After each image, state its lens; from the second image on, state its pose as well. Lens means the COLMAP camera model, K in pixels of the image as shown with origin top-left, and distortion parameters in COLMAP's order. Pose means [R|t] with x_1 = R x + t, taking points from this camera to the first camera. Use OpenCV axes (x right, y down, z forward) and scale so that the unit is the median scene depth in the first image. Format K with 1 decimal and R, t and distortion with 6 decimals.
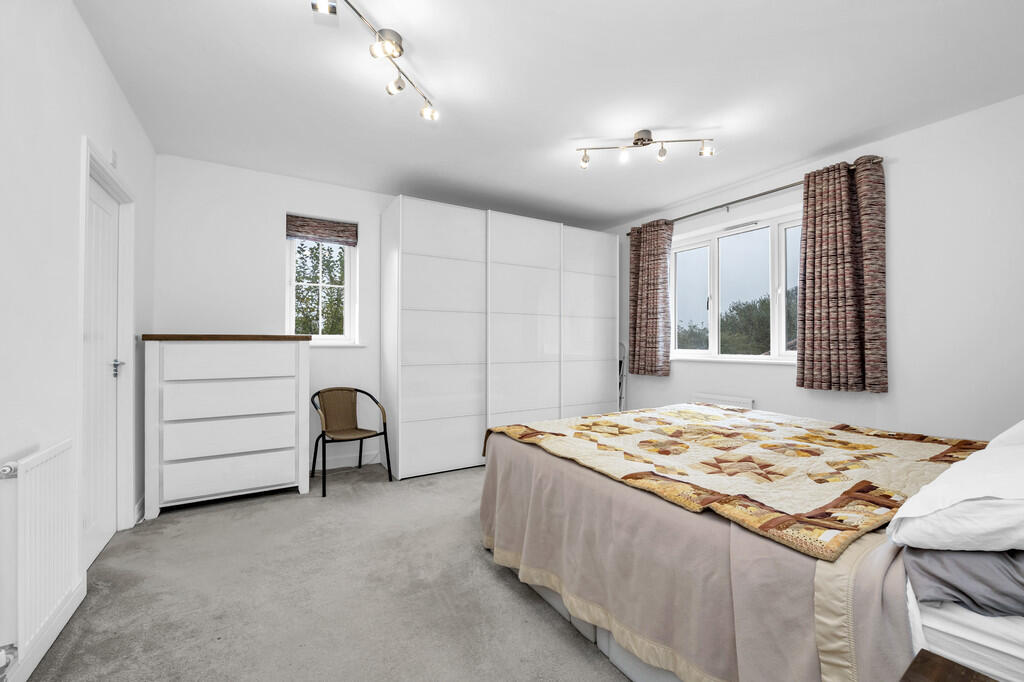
lens RADIAL K [[410.6, 0, 516.0], [0, 410.6, 339.3], [0, 0, 1]] dist [-0.013716, -0.000315]
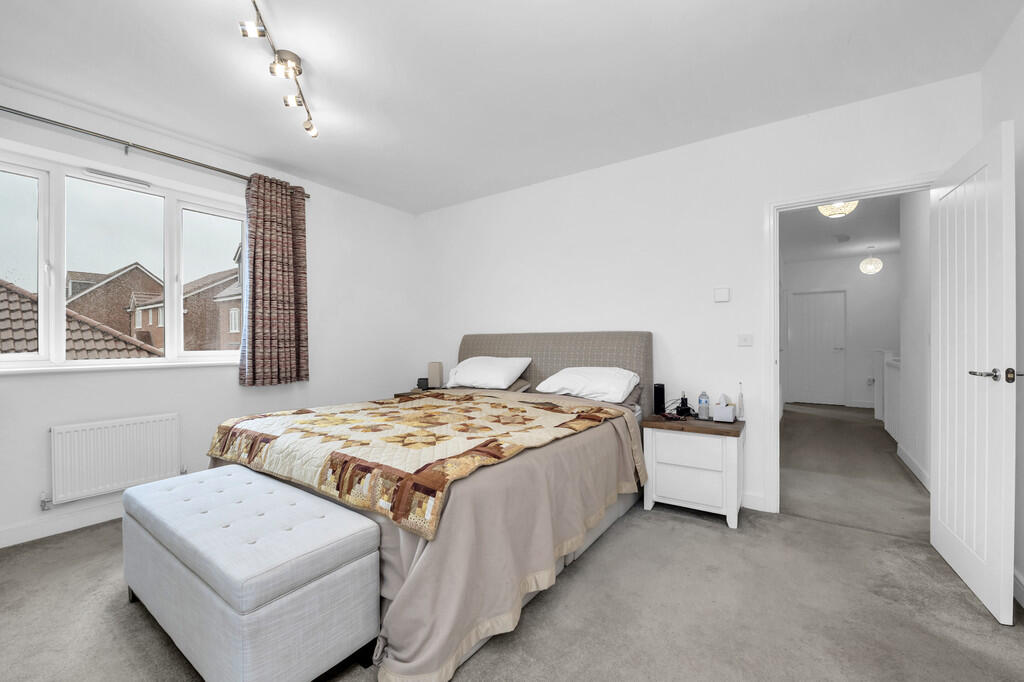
lens RADIAL K [[410.6, 0, 515.3], [0, 410.6, 344.7], [0, 0, 1]] dist [-0.013716, -0.000315]
pose [[-0.389047, -0.002045, 0.921216, -0.467278], [-0.004036, 0.999992, 0.000516, 0.013539], [-0.921209, -0.003517, -0.389052, 0.804932]]
